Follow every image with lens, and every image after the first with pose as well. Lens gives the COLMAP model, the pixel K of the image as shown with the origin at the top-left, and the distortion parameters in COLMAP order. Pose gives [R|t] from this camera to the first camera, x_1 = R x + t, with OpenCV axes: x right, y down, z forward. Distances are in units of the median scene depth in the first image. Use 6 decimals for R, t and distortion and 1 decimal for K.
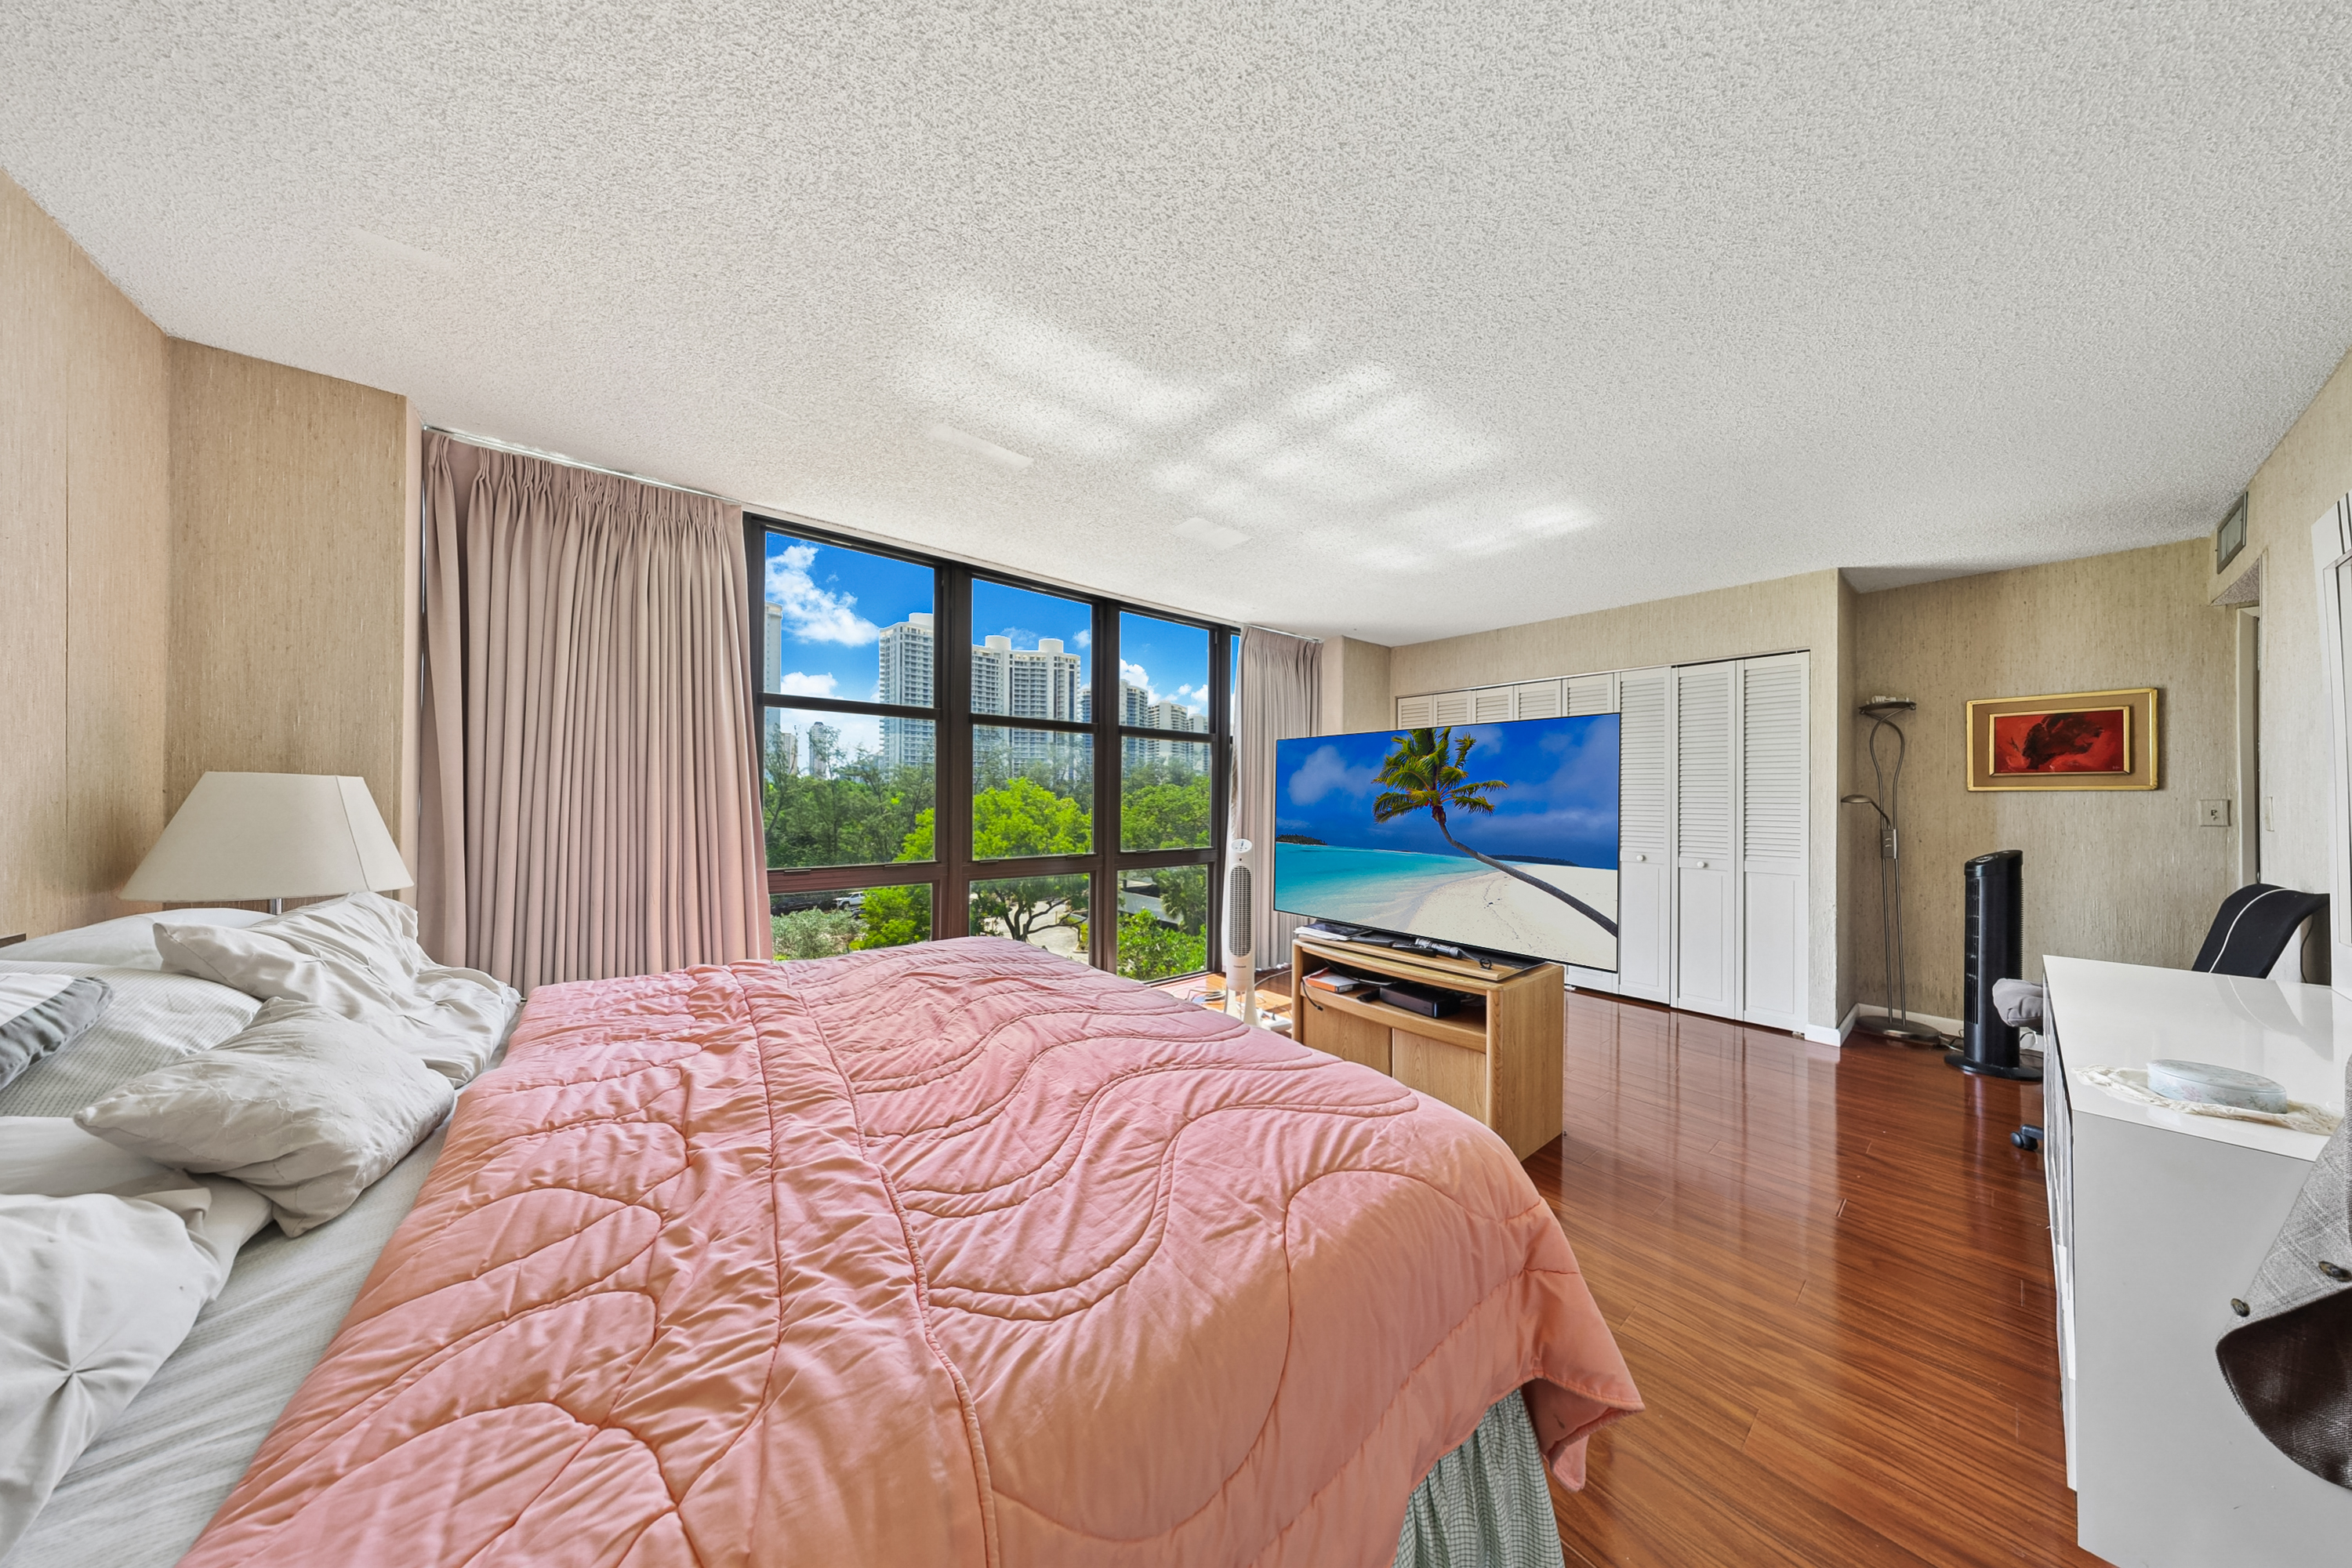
lens RADIAL K [[690.9, 0, 1184.5], [0, 690.9, 796.2], [0, 0, 1]] dist [0.000502, -0.000009]
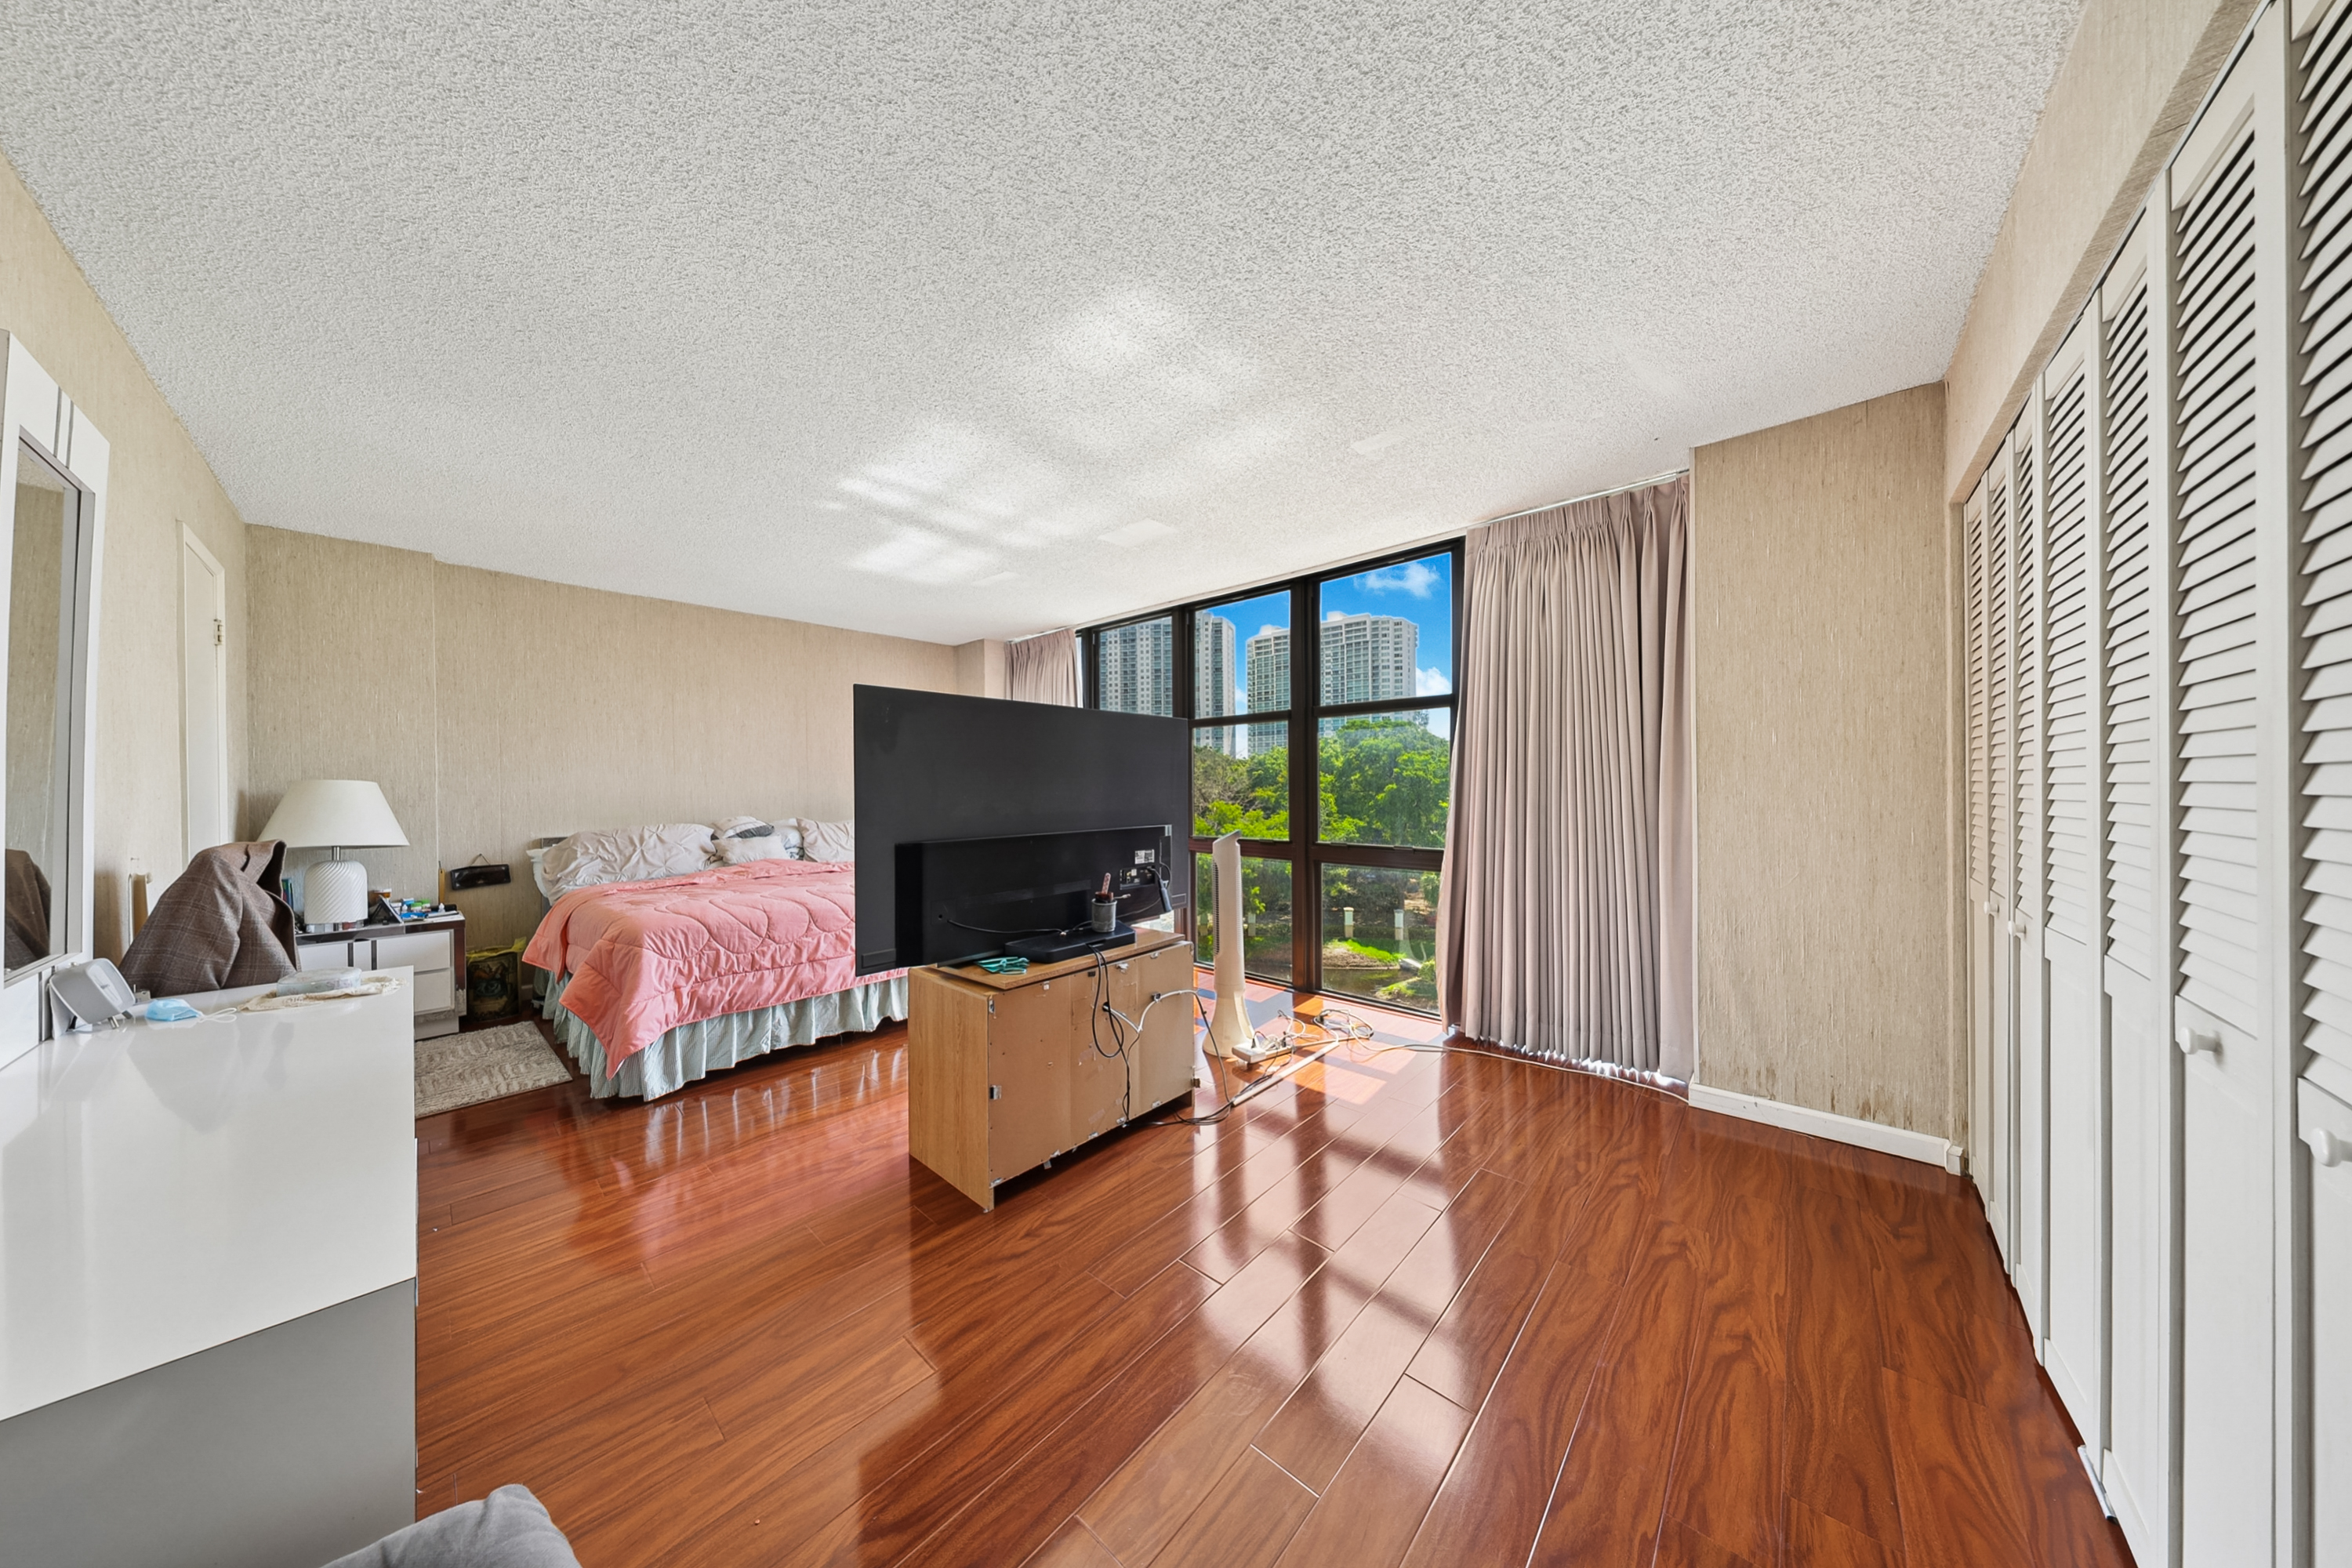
lens RADIAL K [[701.2, 0, 1162.9], [0, 701.2, 788.9], [0, 0, 1]] dist [0.000114, 0.000003]
pose [[0.120803, -0.005710, -0.992660, 1.292007], [0.009952, 0.999940, -0.004541, 0.017818], [0.992627, -0.009330, 0.120852, 1.063474]]
